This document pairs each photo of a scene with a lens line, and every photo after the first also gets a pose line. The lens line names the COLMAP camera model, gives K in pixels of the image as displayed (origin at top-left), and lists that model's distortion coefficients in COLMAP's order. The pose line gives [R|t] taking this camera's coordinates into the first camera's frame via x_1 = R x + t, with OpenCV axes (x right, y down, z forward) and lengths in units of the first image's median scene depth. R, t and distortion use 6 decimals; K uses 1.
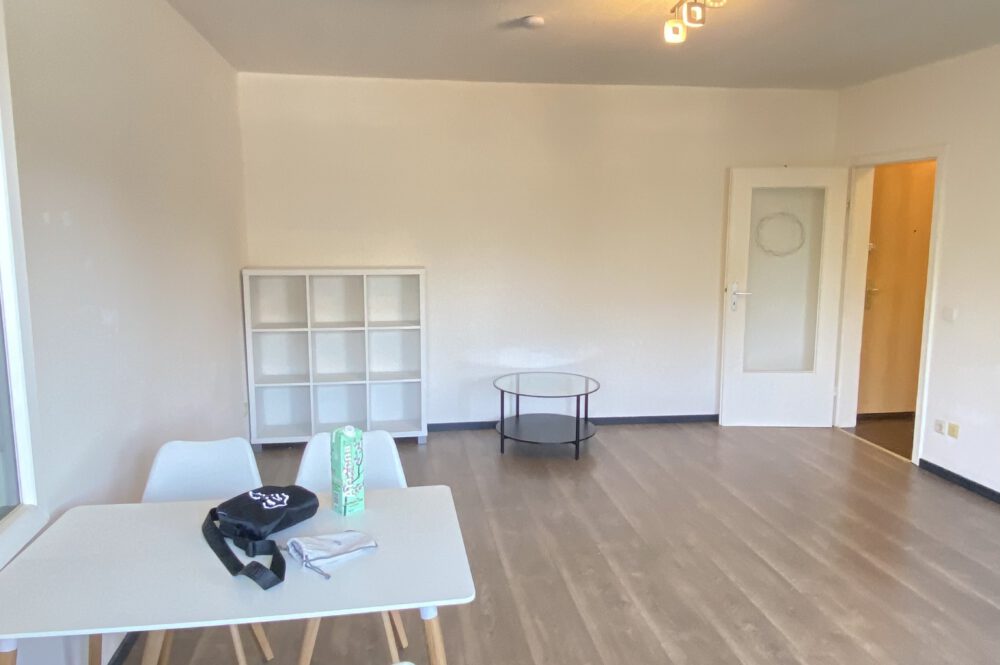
lens RADIAL K [[713.6, 0, 498.7], [0, 713.6, 328.4], [0, 0, 1]] dist [0.000536, 0.000184]
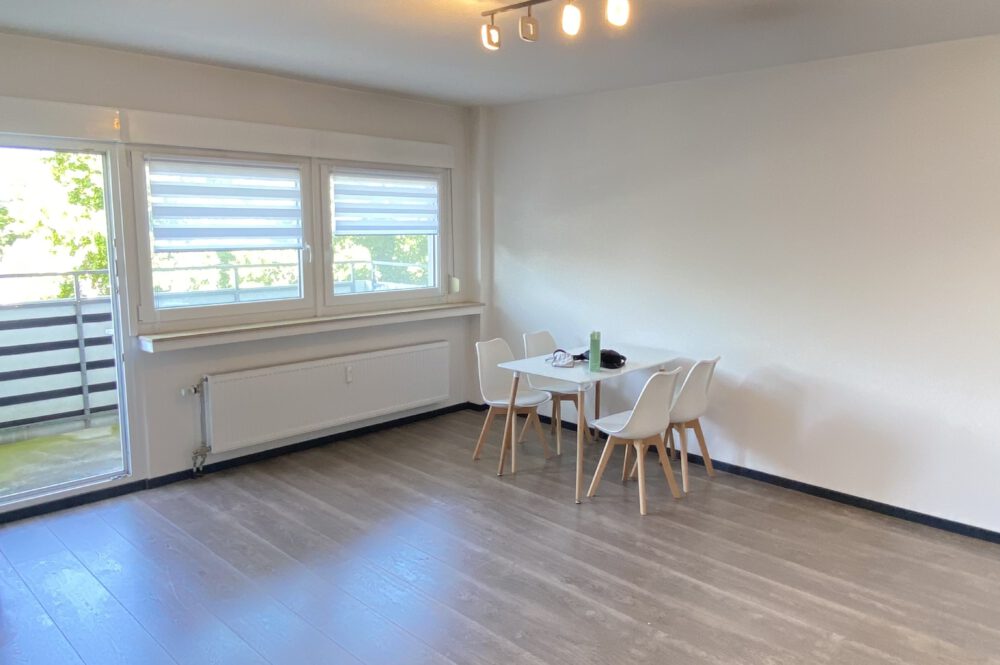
lens RADIAL K [[713.6, 0, 500.3], [0, 713.6, 333.5], [0, 0, 1]] dist [0.000536, 0.000184]
pose [[-0.801250, 0.077603, -0.593276, 0.880560], [-0.094958, 0.962493, 0.254145, -0.260294], [0.590747, 0.259970, -0.763828, 1.665969]]
